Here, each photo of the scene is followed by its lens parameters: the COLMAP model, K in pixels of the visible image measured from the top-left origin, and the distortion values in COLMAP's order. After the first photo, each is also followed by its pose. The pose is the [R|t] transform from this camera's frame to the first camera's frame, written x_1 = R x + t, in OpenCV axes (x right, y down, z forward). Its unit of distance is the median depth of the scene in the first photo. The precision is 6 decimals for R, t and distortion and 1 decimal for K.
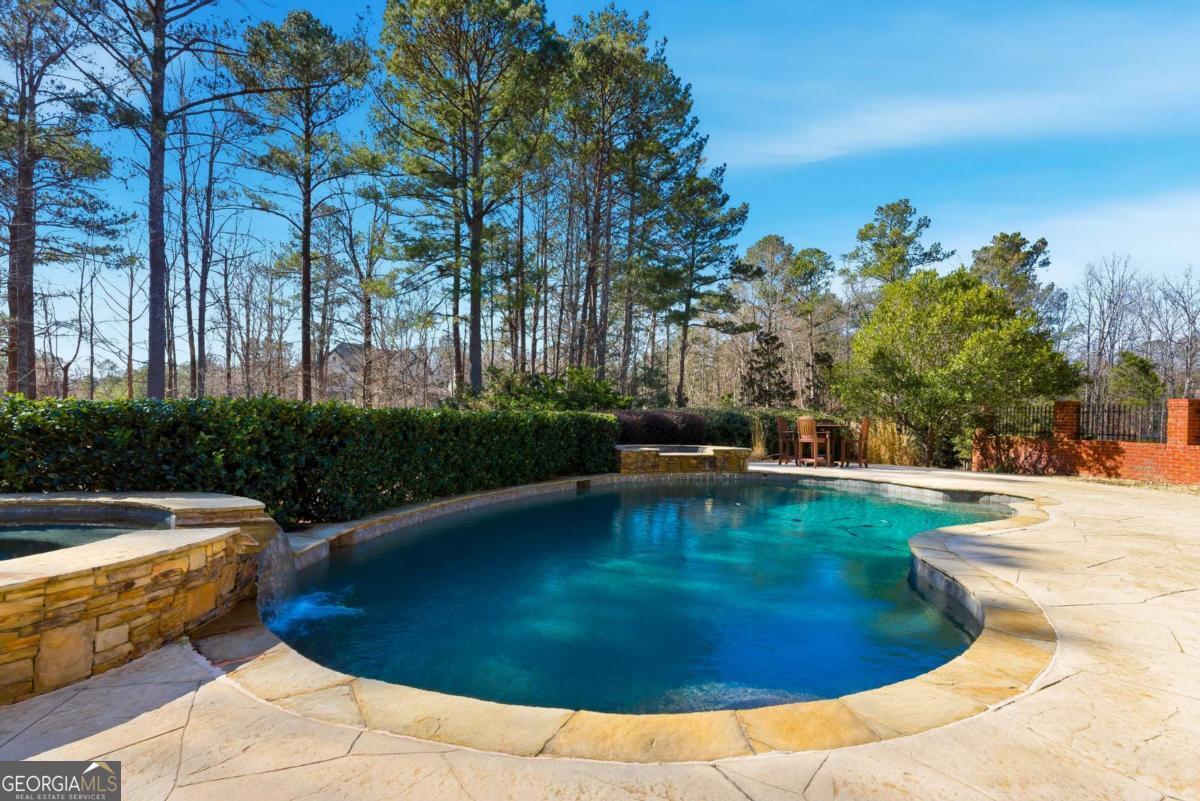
lens RADIAL K [[576.6, 0, 600.5], [0, 576.6, 423.4], [0, 0, 1]] dist [-0.002214, -0.000134]
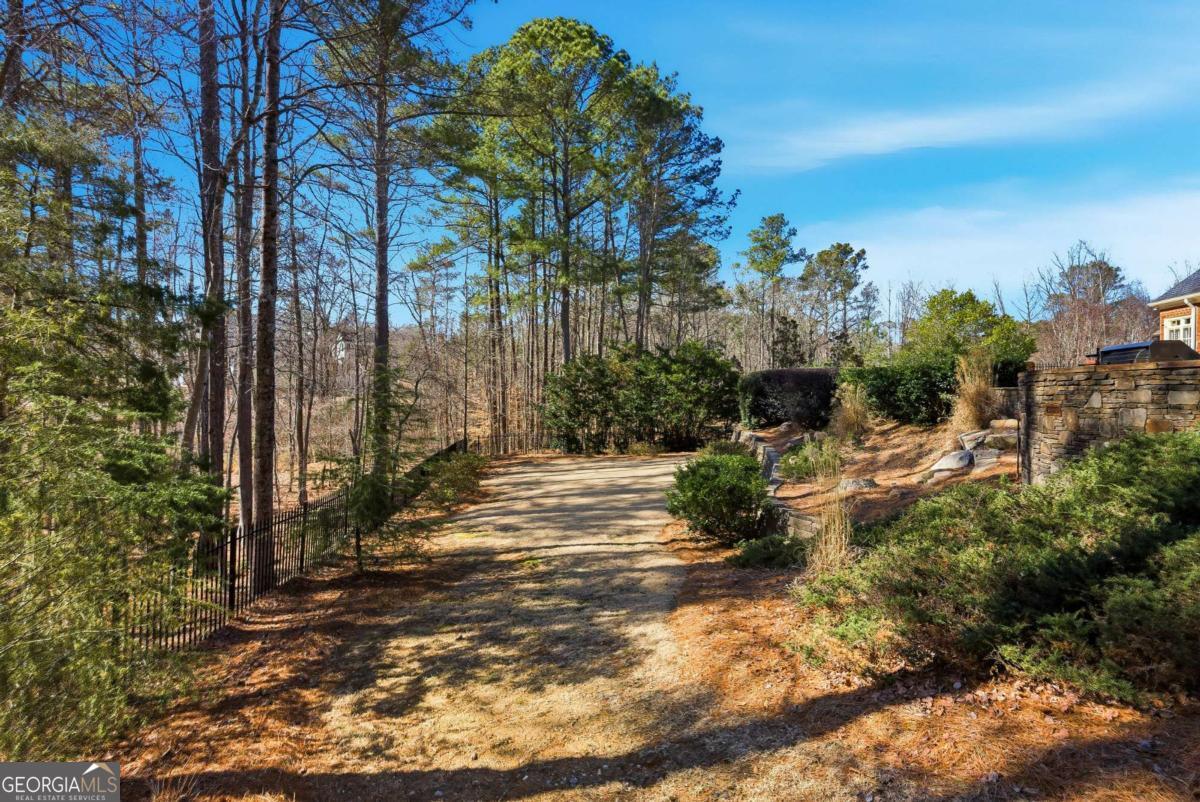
lens RADIAL K [[556.1, 0, 604.4], [0, 556.1, 381.2], [0, 0, 1]] dist [-0.000250, -0.000140]
pose [[0.950504, -0.012441, 0.310464, -0.257419], [0.017916, 0.999730, -0.014787, 0.007216], [-0.310197, 0.019617, 0.950470, -0.079986]]
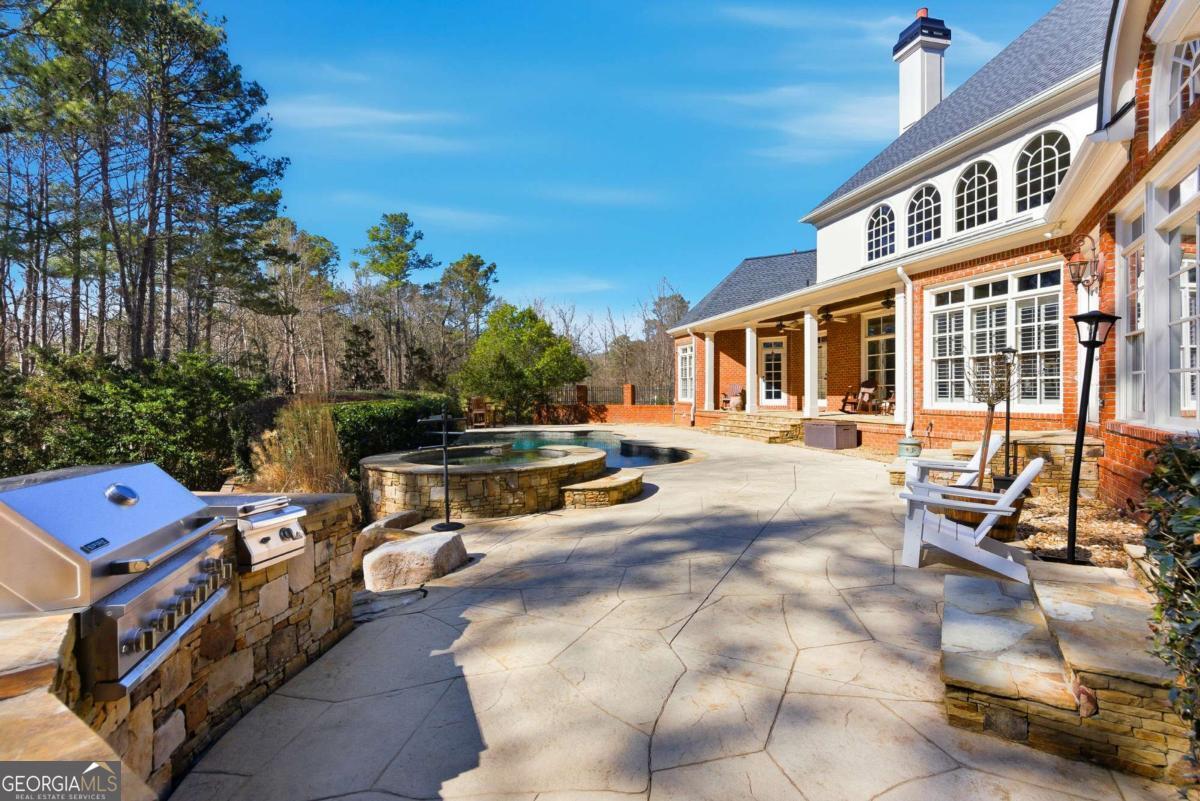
lens RADIAL K [[556.1, 0, 598.7], [0, 556.1, 396.4], [0, 0, 1]] dist [-0.000250, -0.000140]
pose [[0.635588, -0.028668, 0.771496, -0.122313], [0.032539, 0.999417, 0.010331, -0.003864], [-0.771343, 0.018537, 0.636150, -0.047736]]
